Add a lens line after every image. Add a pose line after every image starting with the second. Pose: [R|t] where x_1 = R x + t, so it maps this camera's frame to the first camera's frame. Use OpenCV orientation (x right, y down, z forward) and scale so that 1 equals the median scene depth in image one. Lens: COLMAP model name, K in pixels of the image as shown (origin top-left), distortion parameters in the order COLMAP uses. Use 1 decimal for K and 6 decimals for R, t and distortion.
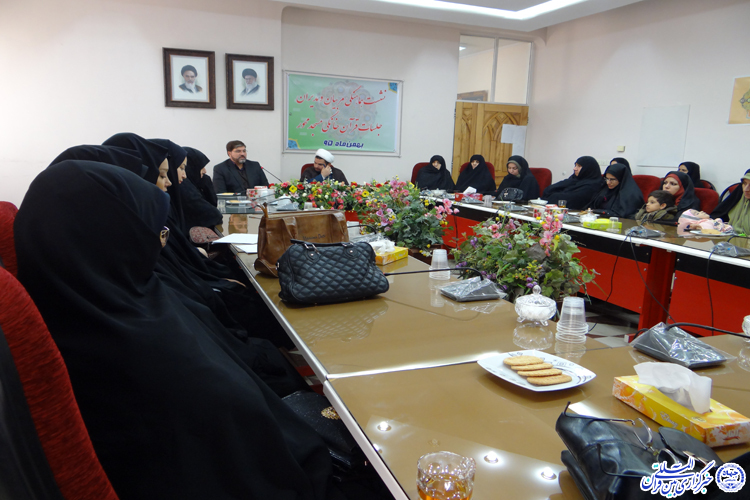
lens RADIAL K [[579.8, 0, 364.4], [0, 579.8, 277.7], [0, 0, 1]] dist [-0.005465, 0.001023]
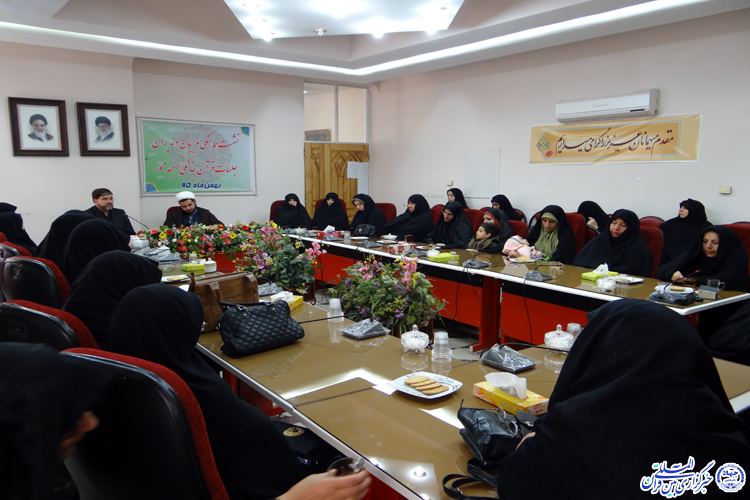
lens RADIAL K [[587.1, 0, 361.8], [0, 587.1, 270.5], [0, 0, 1]] dist [0.000517, -0.003003]
pose [[0.963748, -0.069405, 0.257629, -0.046424], [0.081808, 0.995934, -0.037726, -0.018394], [-0.253963, 0.057435, 0.965507, -0.089576]]
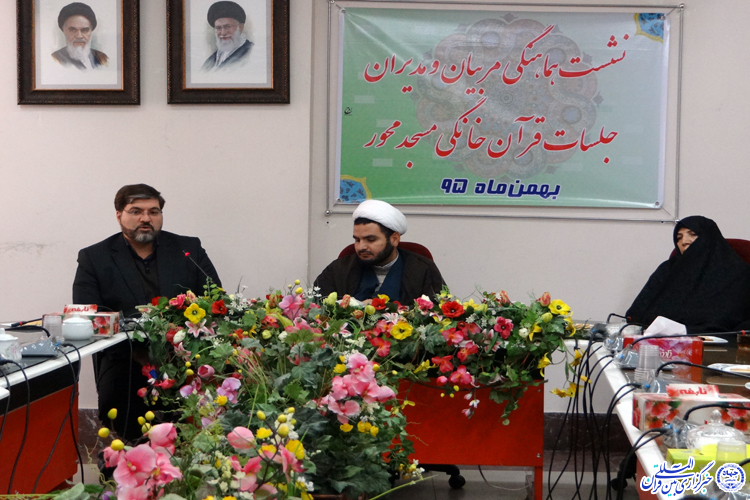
lens RADIAL K [[1564.3, 0, 375.0], [0, 1564.3, 250.0], [0, 0, 1]] dist [0.019185, 0.013987]
pose [[0.914396, 0.000832, -0.404820, 0.320799], [-0.075698, 0.982711, -0.168965, -0.030258], [0.397680, 0.185145, 0.898650, 0.135873]]
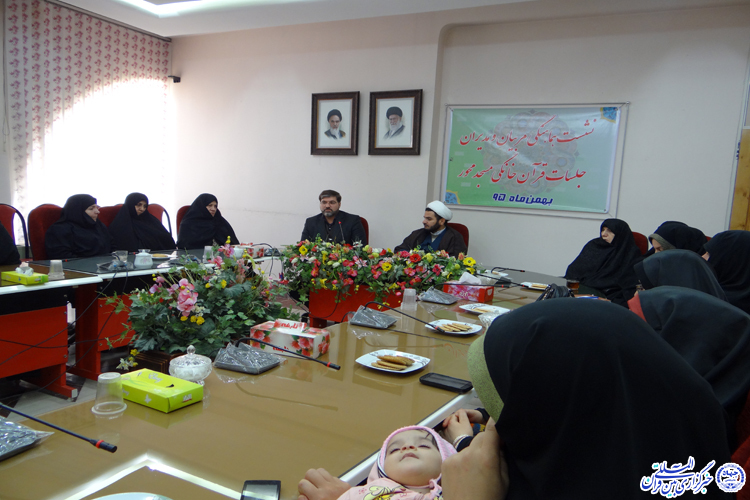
lens RADIAL K [[587.1, 0, 361.8], [0, 587.1, 270.5], [0, 0, 1]] dist [0.000517, -0.003003]
pose [[0.650009, 0.108243, -0.752178, 0.437993], [-0.194616, 0.980506, -0.027081, -0.100923], [0.734583, 0.163989, 0.658403, 0.459355]]
